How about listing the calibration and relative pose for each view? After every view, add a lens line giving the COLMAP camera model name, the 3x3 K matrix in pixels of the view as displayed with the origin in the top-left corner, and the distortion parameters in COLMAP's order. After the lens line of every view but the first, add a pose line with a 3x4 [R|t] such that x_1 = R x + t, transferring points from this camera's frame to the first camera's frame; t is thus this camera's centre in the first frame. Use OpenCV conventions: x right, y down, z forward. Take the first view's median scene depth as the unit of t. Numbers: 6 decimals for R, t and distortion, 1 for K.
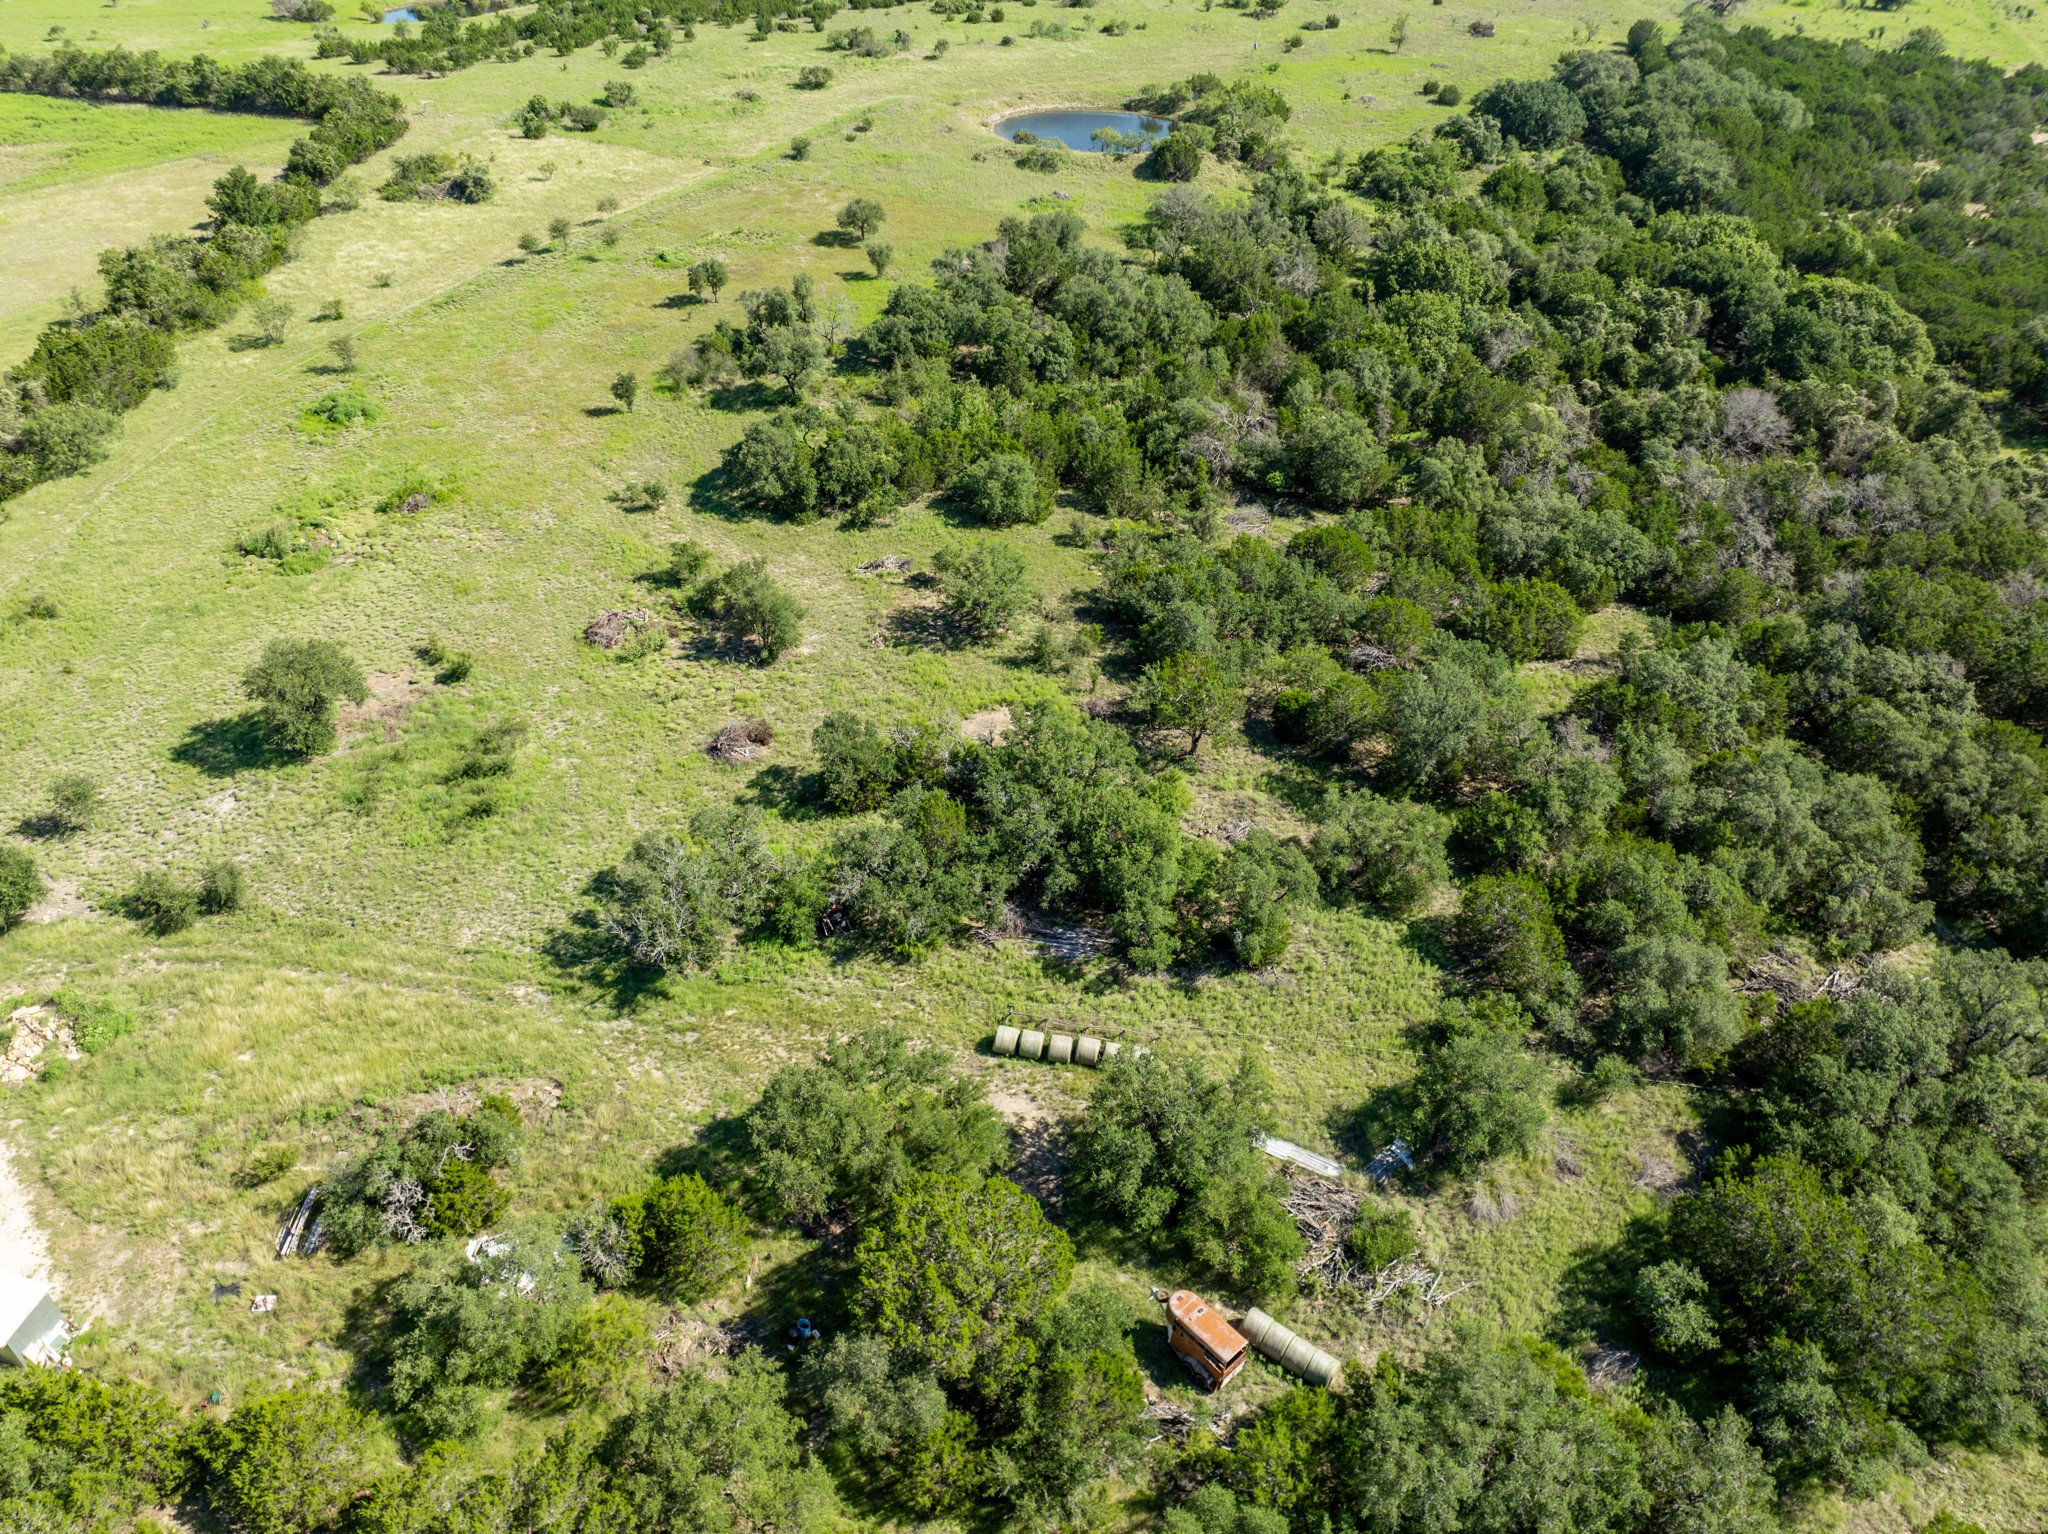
lens RADIAL K [[1423.3, 0, 1032.0], [0, 1423.3, 835.9], [0, 0, 1]] dist [-0.049896, 0.022900]
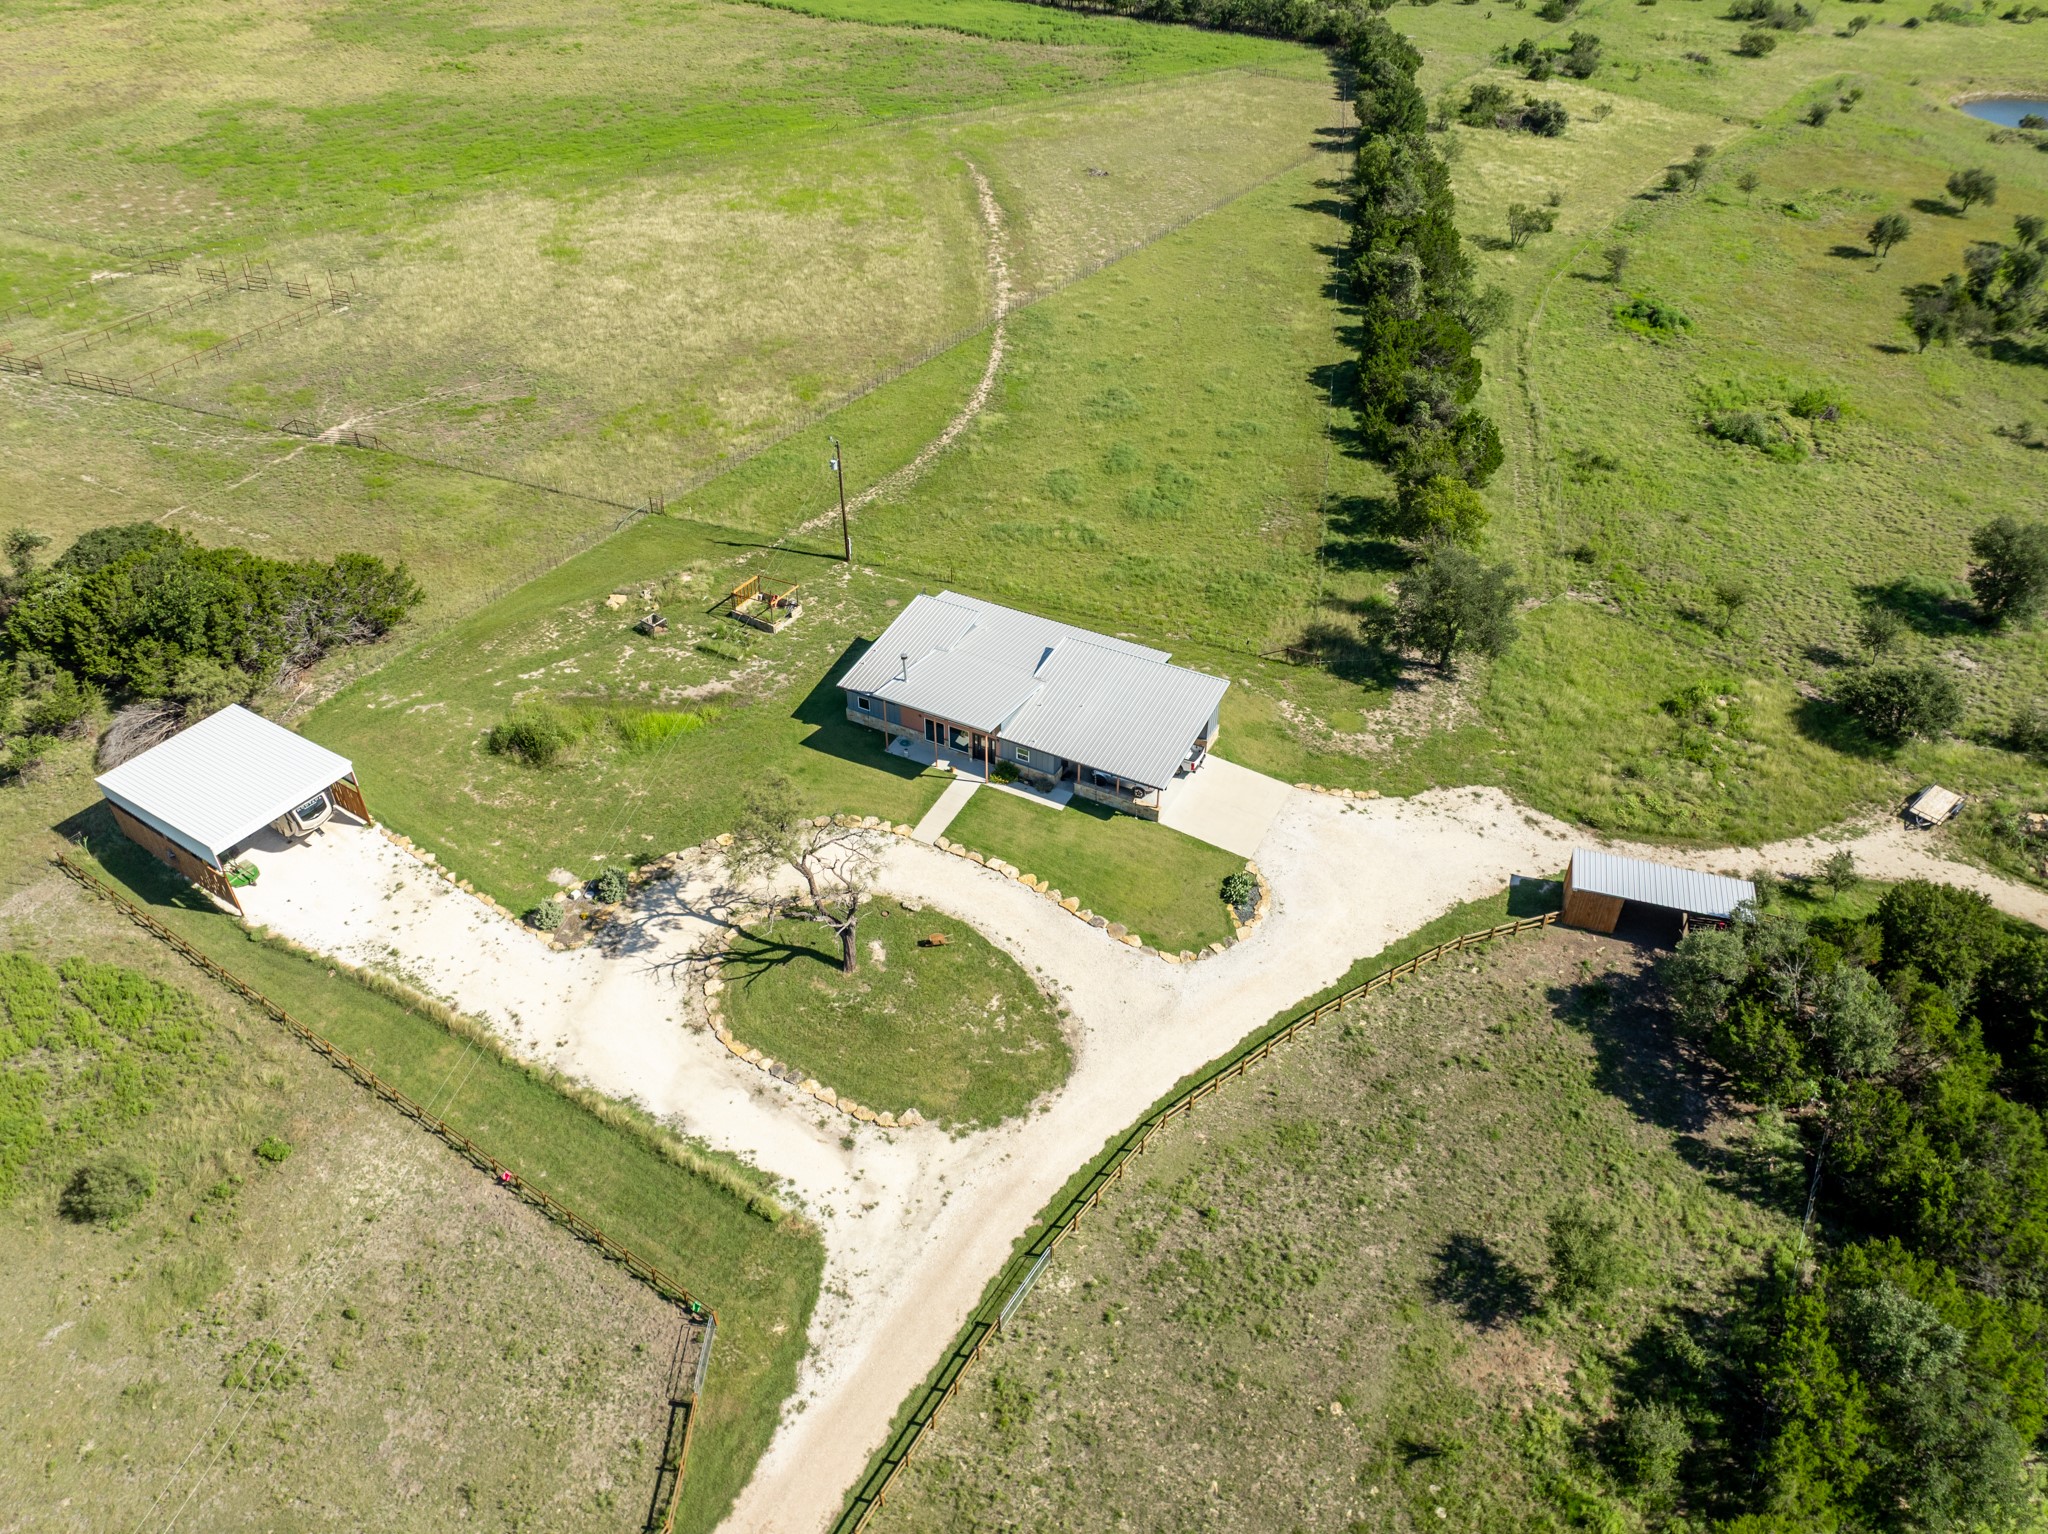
lens RADIAL K [[1450.0, 0, 1024.0], [0, 1450.0, 767.0], [0, 0, 1]] dist [-0.079641, 0.063100]
pose [[0.965159, 0.168457, -0.200225, -0.376116], [-0.173315, 0.984843, -0.006856, 0.069635], [0.196036, 0.041319, 0.979726, -0.079438]]
